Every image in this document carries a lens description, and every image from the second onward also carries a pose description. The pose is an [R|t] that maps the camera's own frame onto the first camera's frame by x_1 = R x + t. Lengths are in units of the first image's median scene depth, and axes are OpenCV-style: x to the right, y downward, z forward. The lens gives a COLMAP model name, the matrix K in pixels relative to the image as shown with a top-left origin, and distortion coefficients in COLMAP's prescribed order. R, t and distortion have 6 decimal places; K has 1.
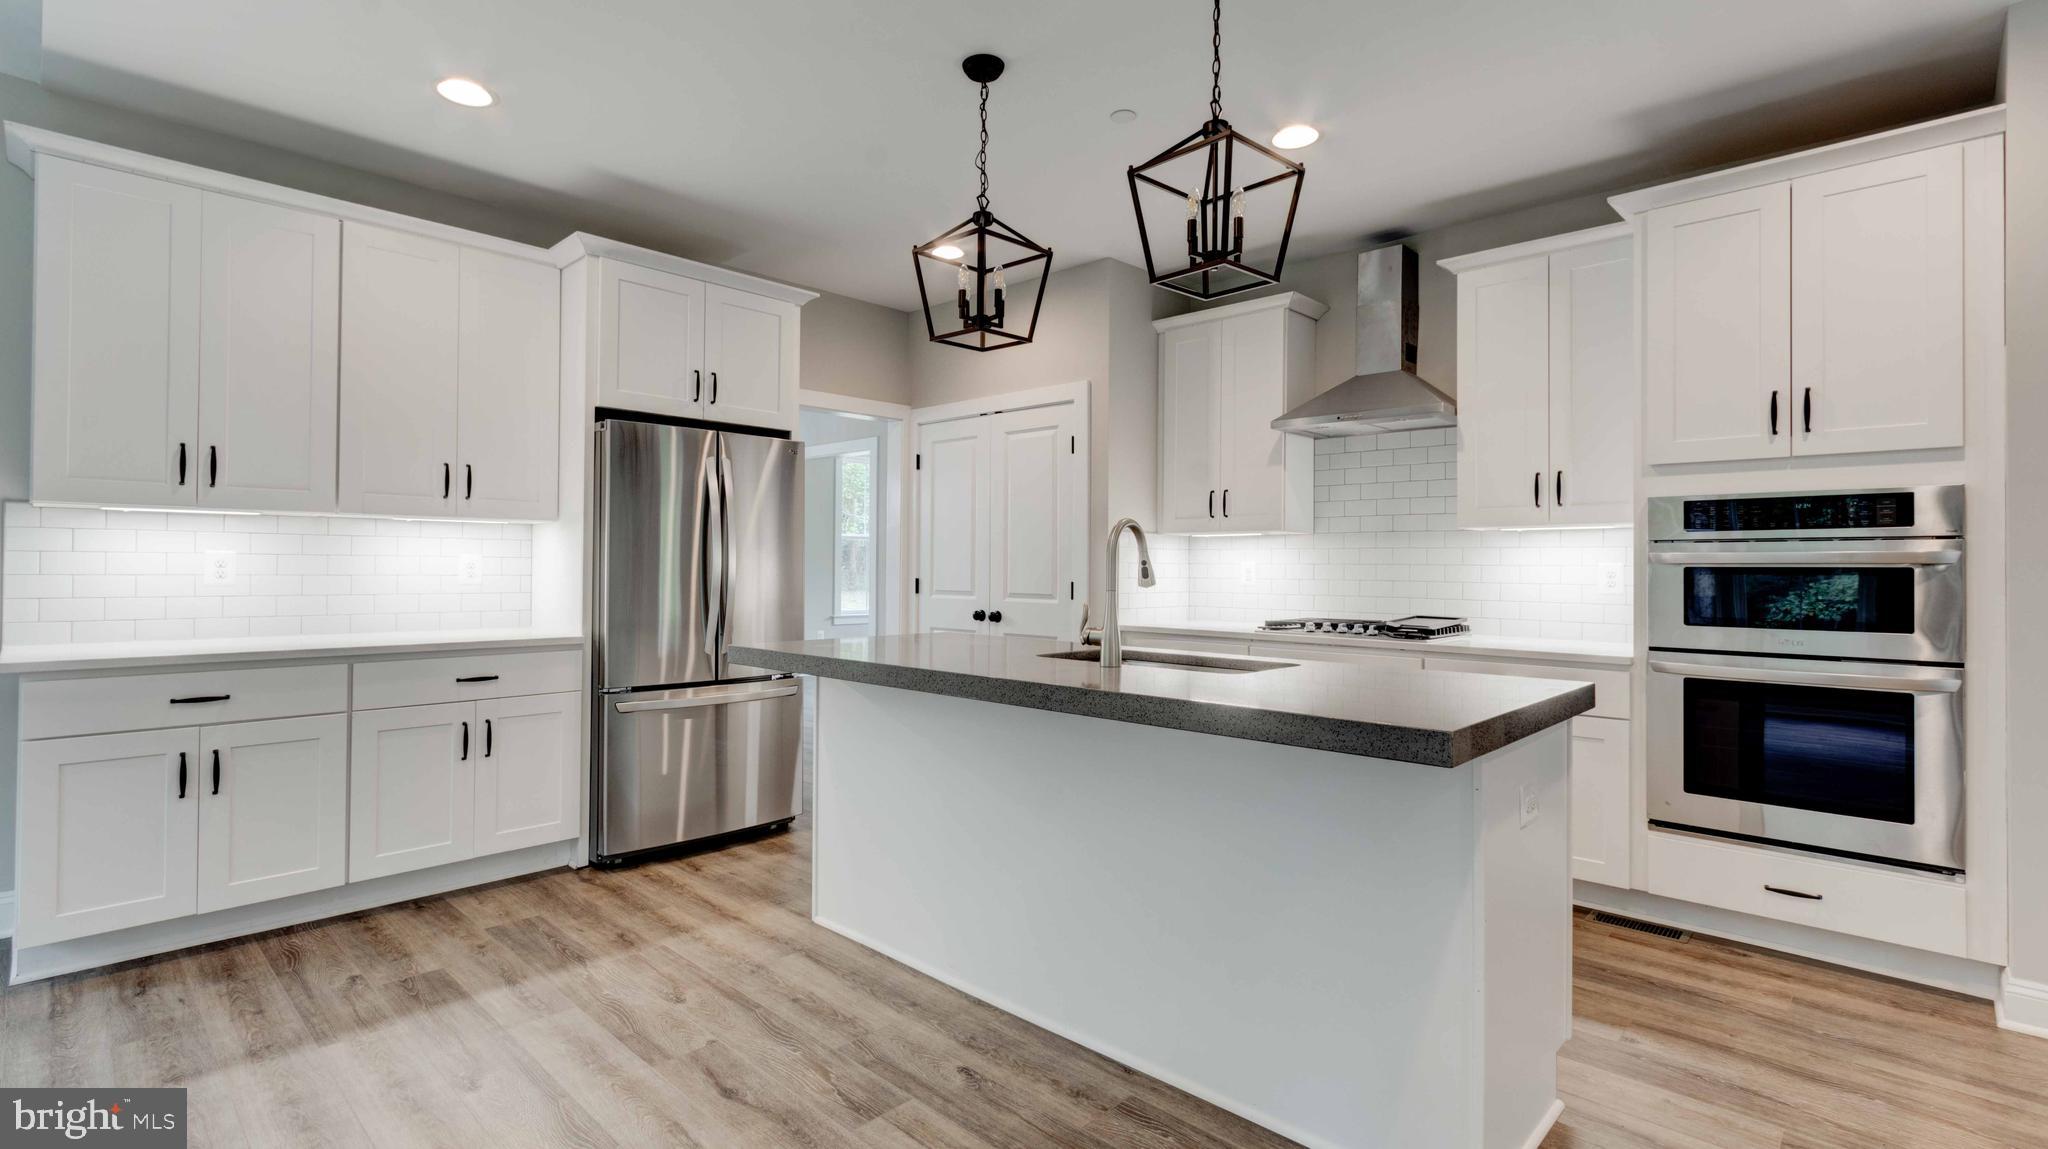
lens RADIAL K [[937.3, 0, 1010.6], [0, 937.3, 557.0], [0, 0, 1]] dist [0.003746, -0.000700]
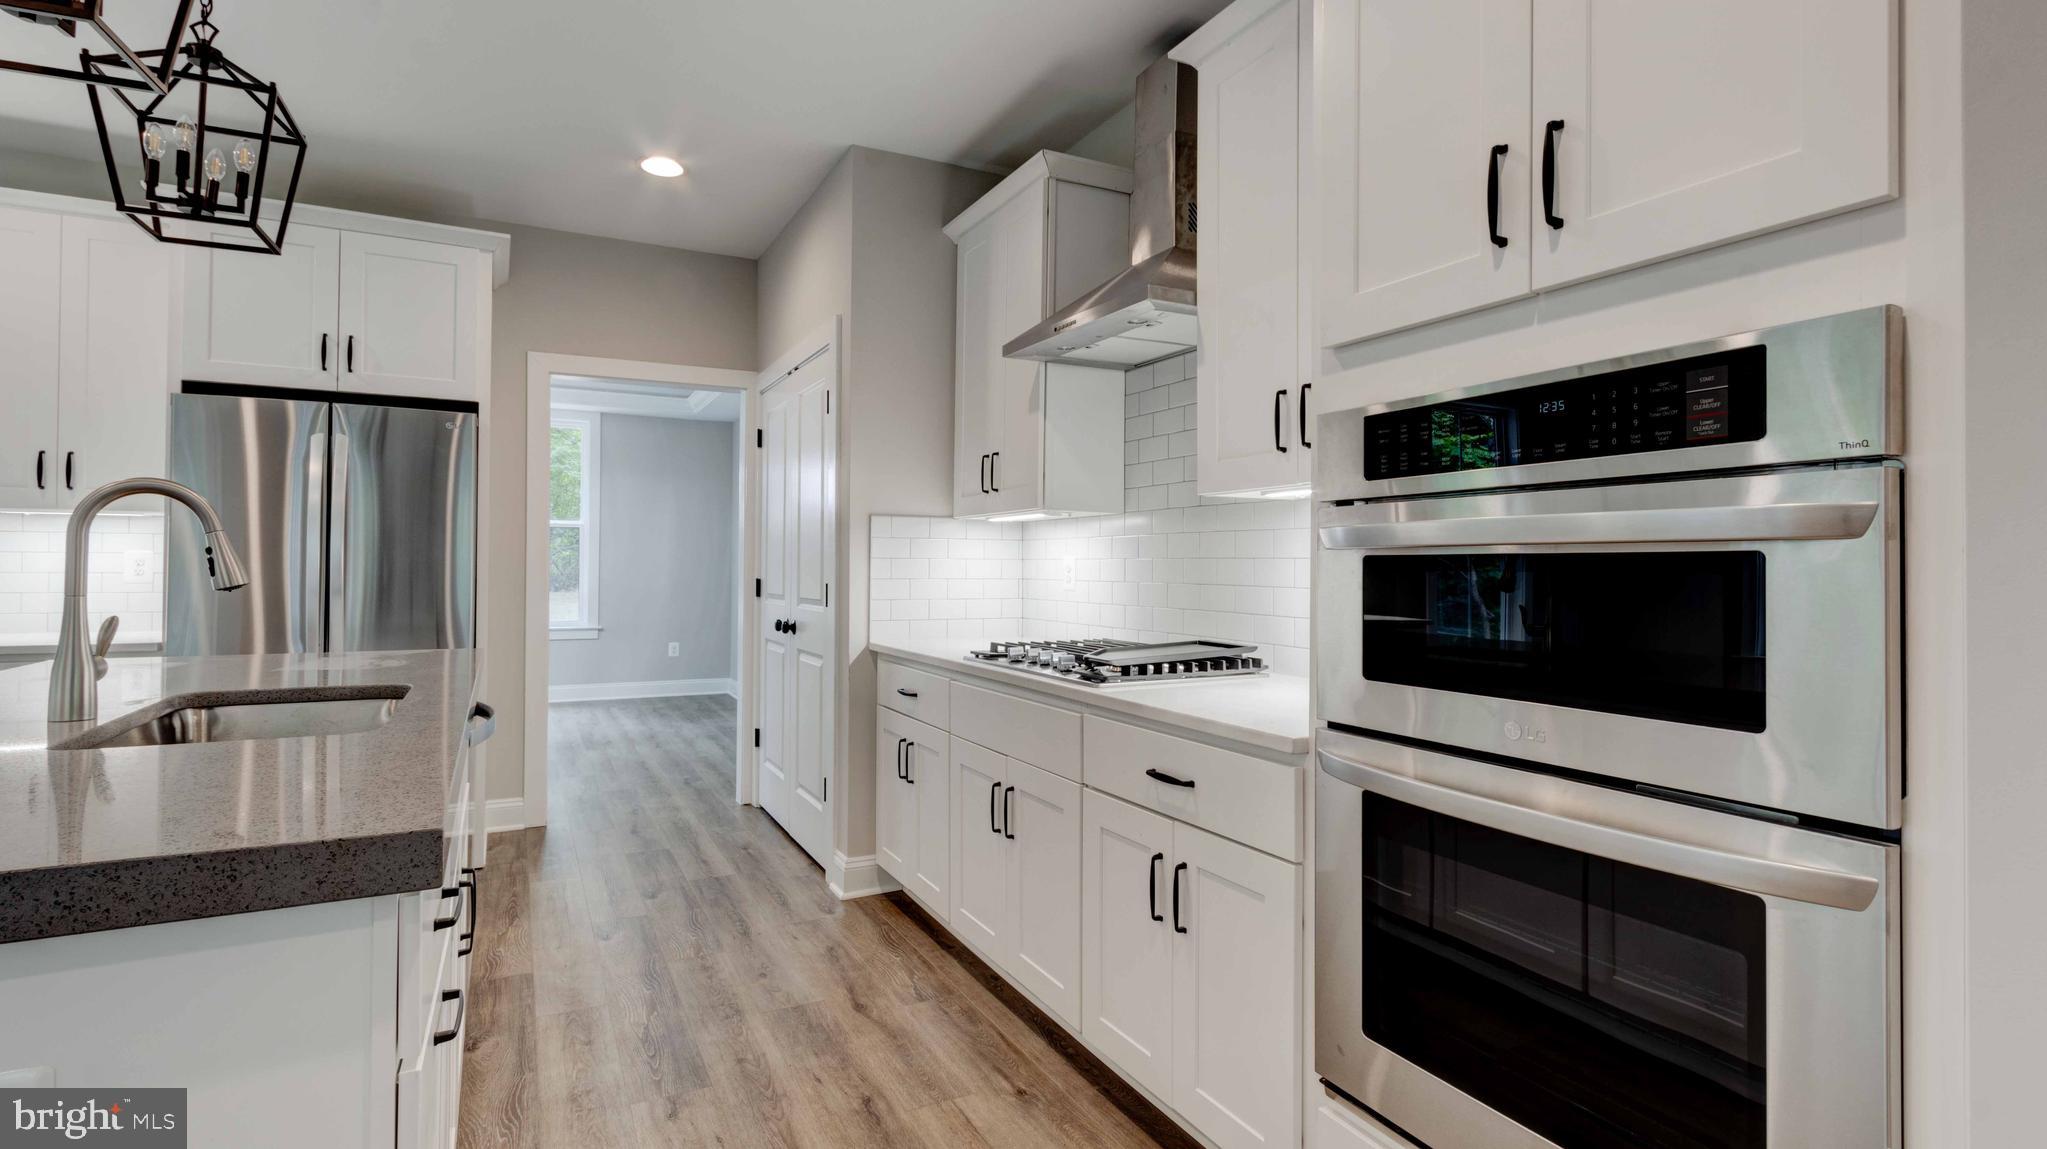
lens RADIAL K [[968.9, 0, 1005.8], [0, 968.9, 554.2], [0, 0, 1]] dist [0.005424, -0.000056]
pose [[0.943847, -0.004812, -0.330347, 0.731515], [0.003097, 0.999979, -0.005717, 0.012394], [0.330368, 0.004373, 0.943842, 0.496250]]
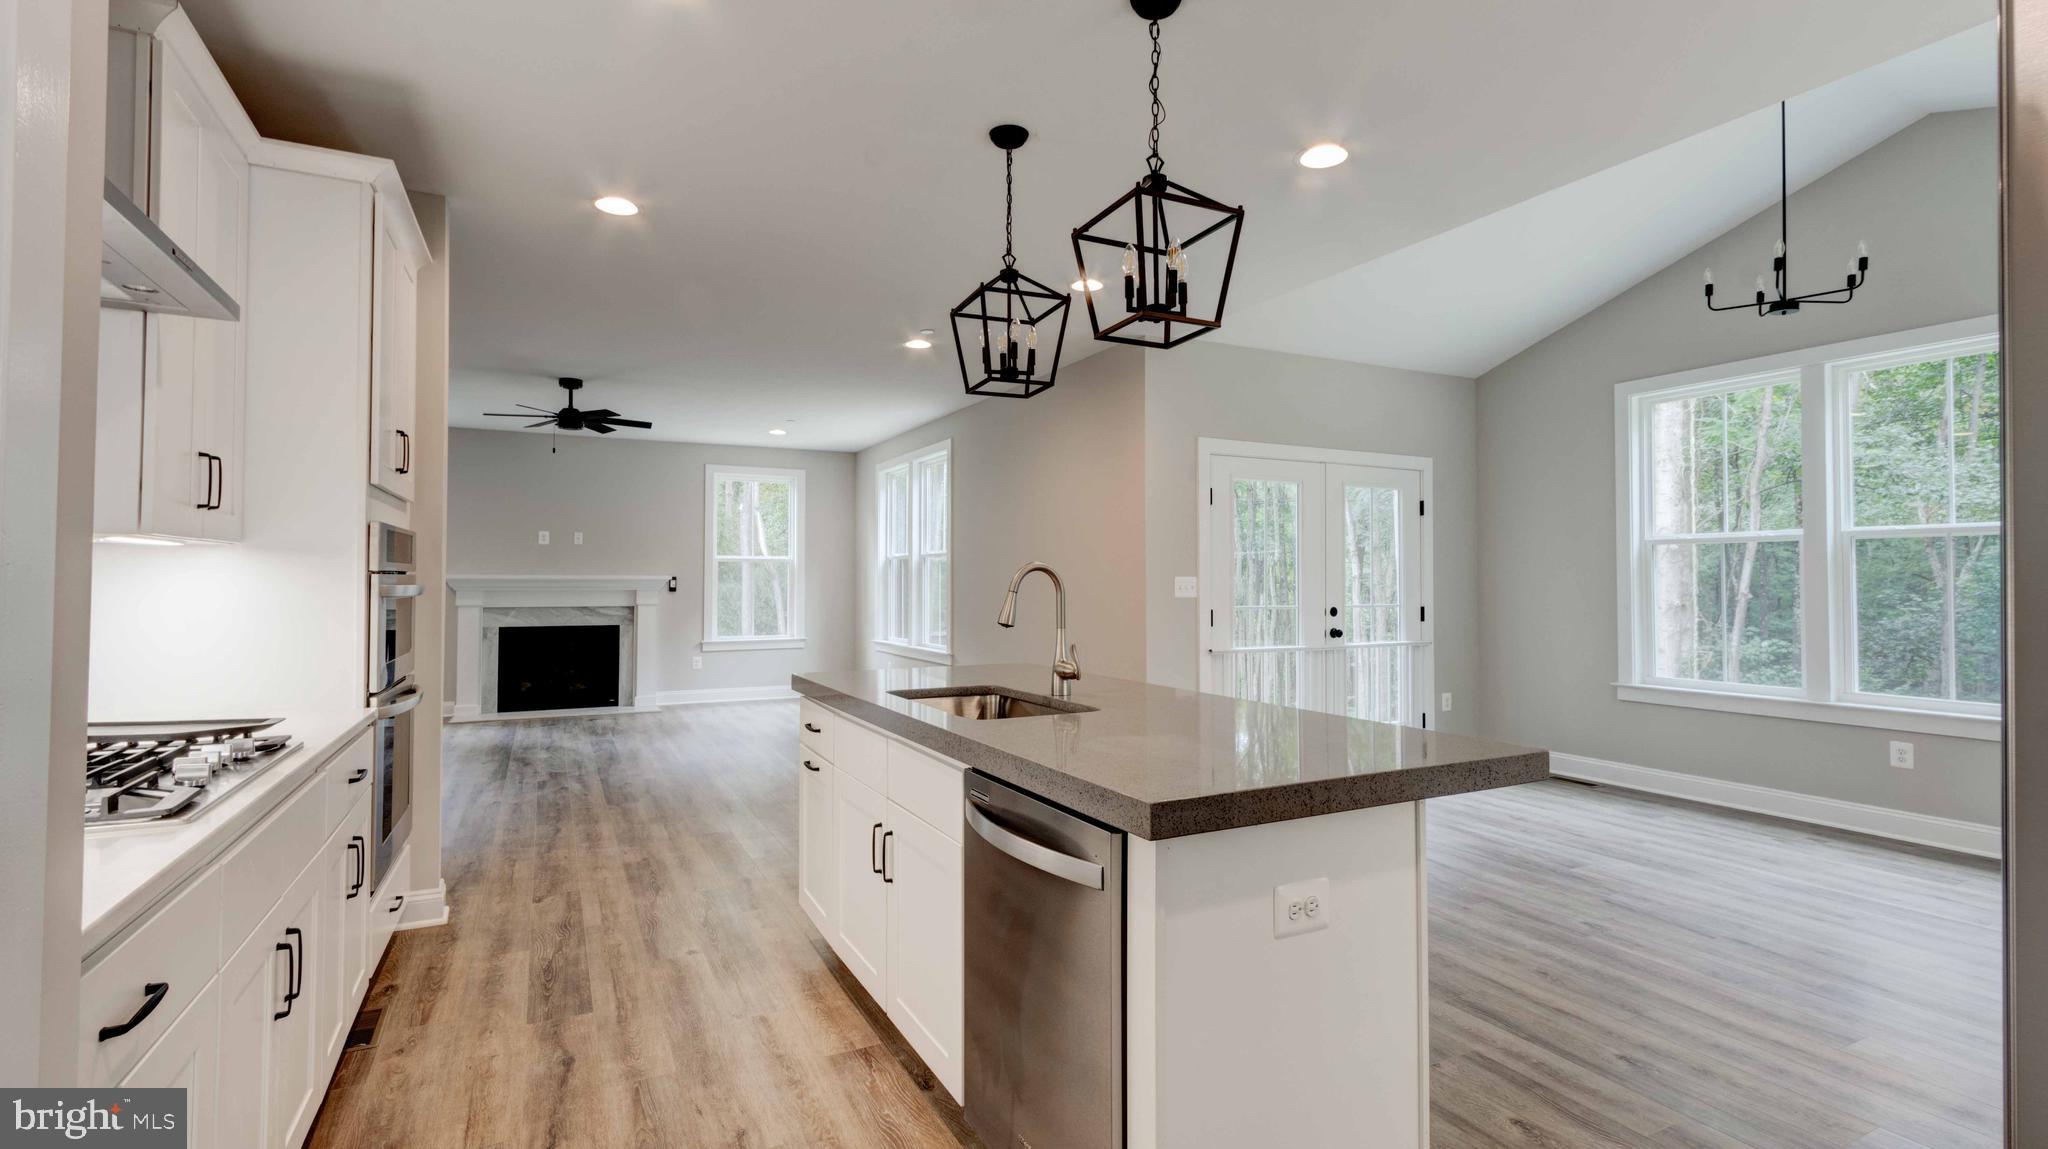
lens RADIAL K [[933.1, 0, 1011.3], [0, 933.1, 559.2], [0, 0, 1]] dist [0.000742, -0.000337]
pose [[-0.941525, -0.001062, 0.336942, -0.176707], [-0.011781, 0.999487, -0.029768, -0.010260], [-0.336738, -0.031997, -0.941055, 1.713774]]
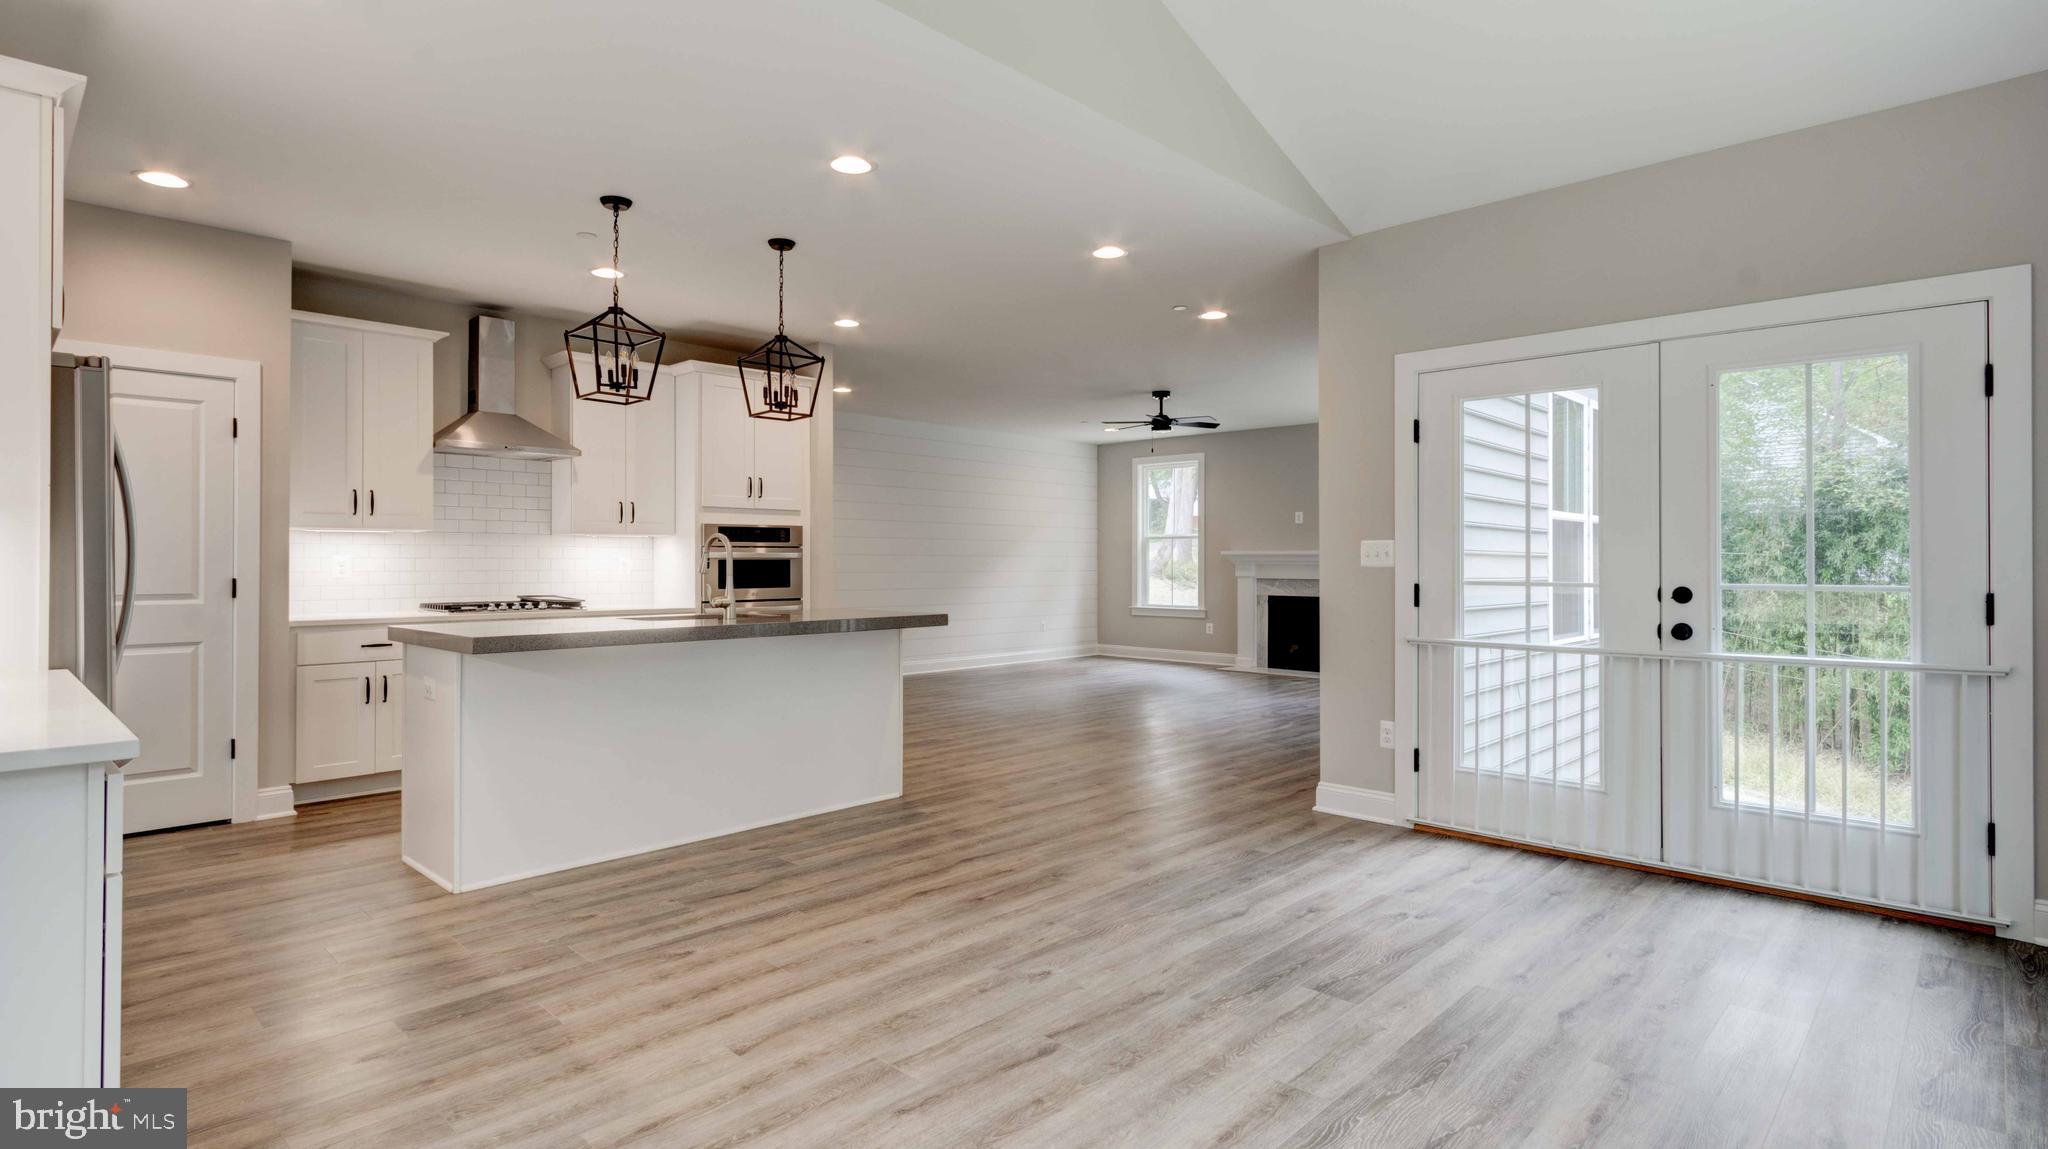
lens RADIAL K [[1012.2, 0, 1006.7], [0, 1012.2, 551.8], [0, 0, 1]] dist [0.006192, 0.000431]
pose [[0.006127, 0.002129, 0.999979, -1.459145], [-0.010187, 0.999946, -0.002066, -0.007956], [-0.999929, -0.010174, 0.006148, 0.390675]]
